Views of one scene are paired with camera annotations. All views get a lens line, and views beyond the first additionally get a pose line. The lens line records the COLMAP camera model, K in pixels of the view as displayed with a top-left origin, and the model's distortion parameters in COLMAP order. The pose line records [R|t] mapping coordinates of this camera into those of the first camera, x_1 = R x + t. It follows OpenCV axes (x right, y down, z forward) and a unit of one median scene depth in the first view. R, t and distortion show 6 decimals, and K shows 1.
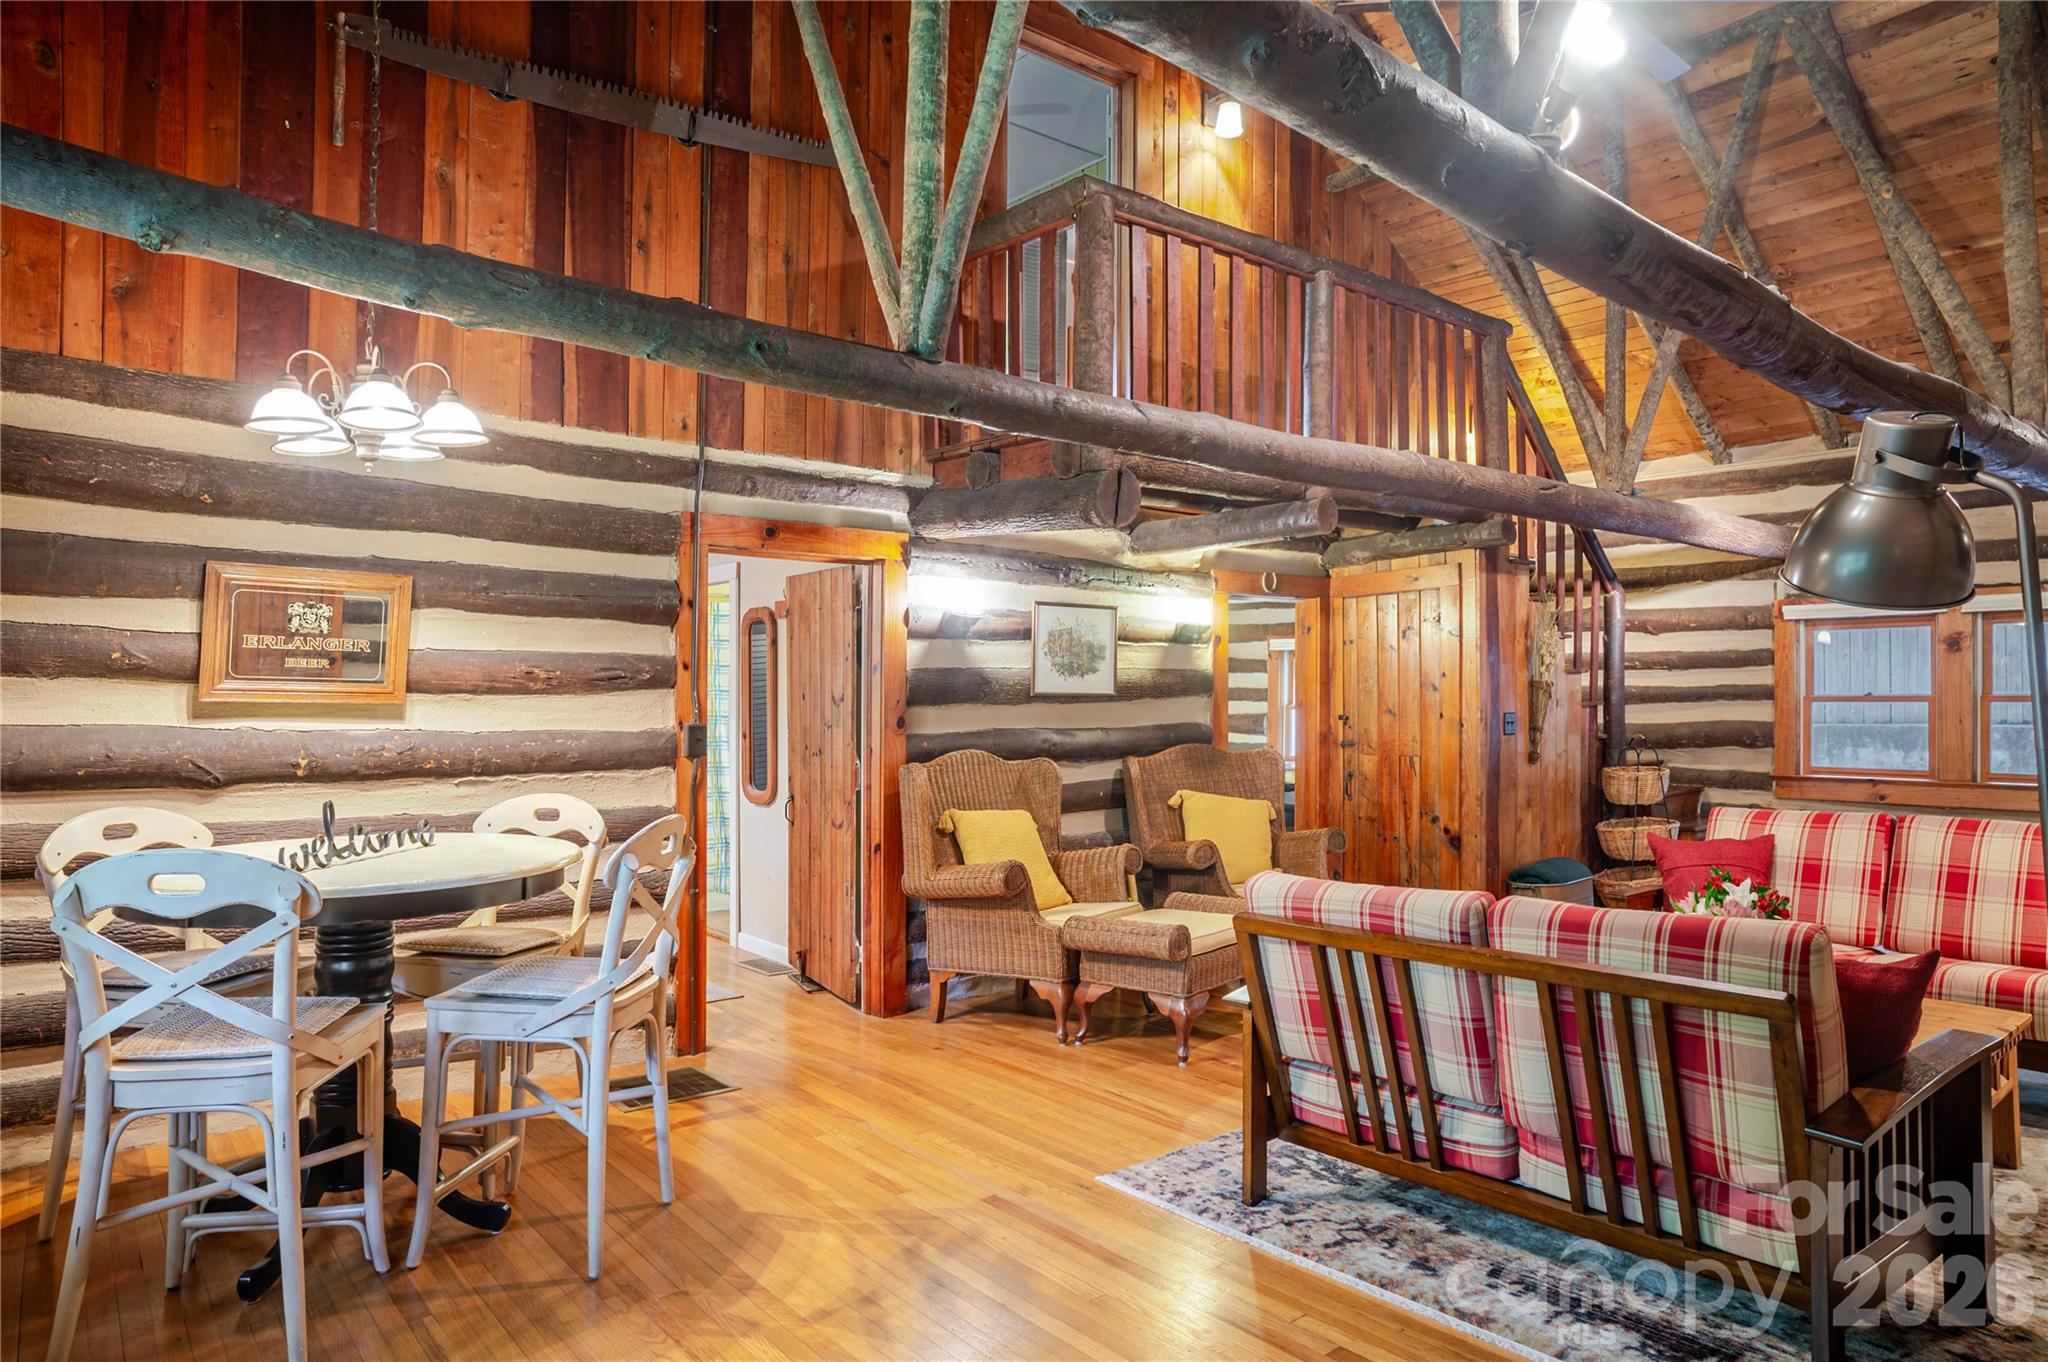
lens RADIAL K [[1242.2, 0, 1026.6], [0, 1242.2, 673.2], [0, 0, 1]] dist [-0.057712, 0.035620]
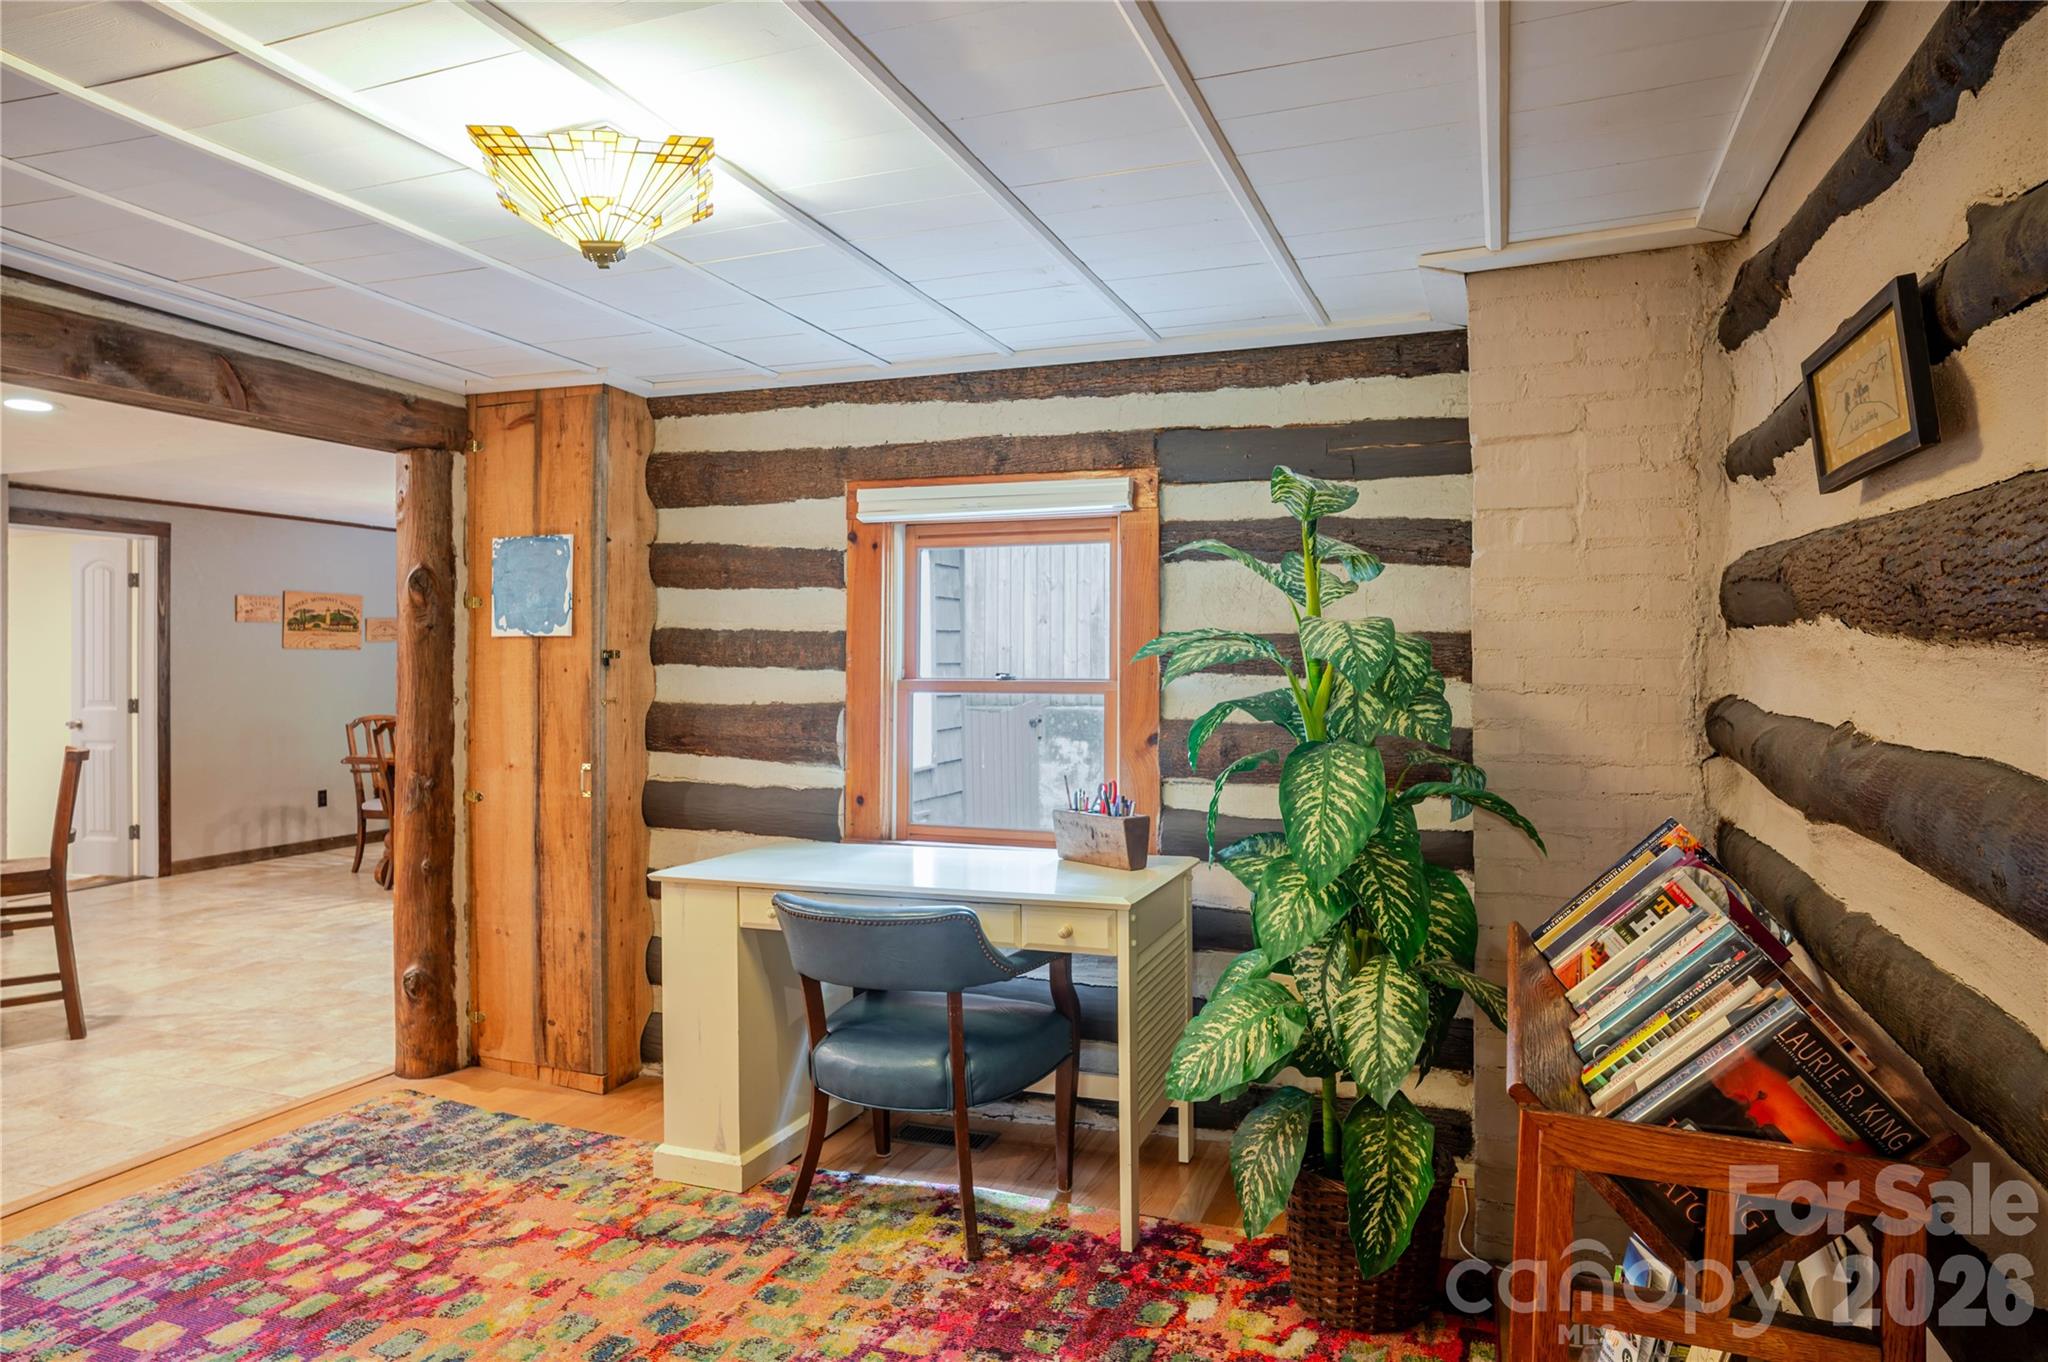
lens RADIAL K [[1242.2, 0, 1054.3], [0, 1242.2, 637.0], [0, 0, 1]] dist [-0.057712, 0.035620]
pose [[0.856894, 0.018008, 0.515178, 0.139676], [-0.014612, 0.999837, -0.010644, 0.036924], [-0.515285, 0.001593, 0.857017, 1.470761]]
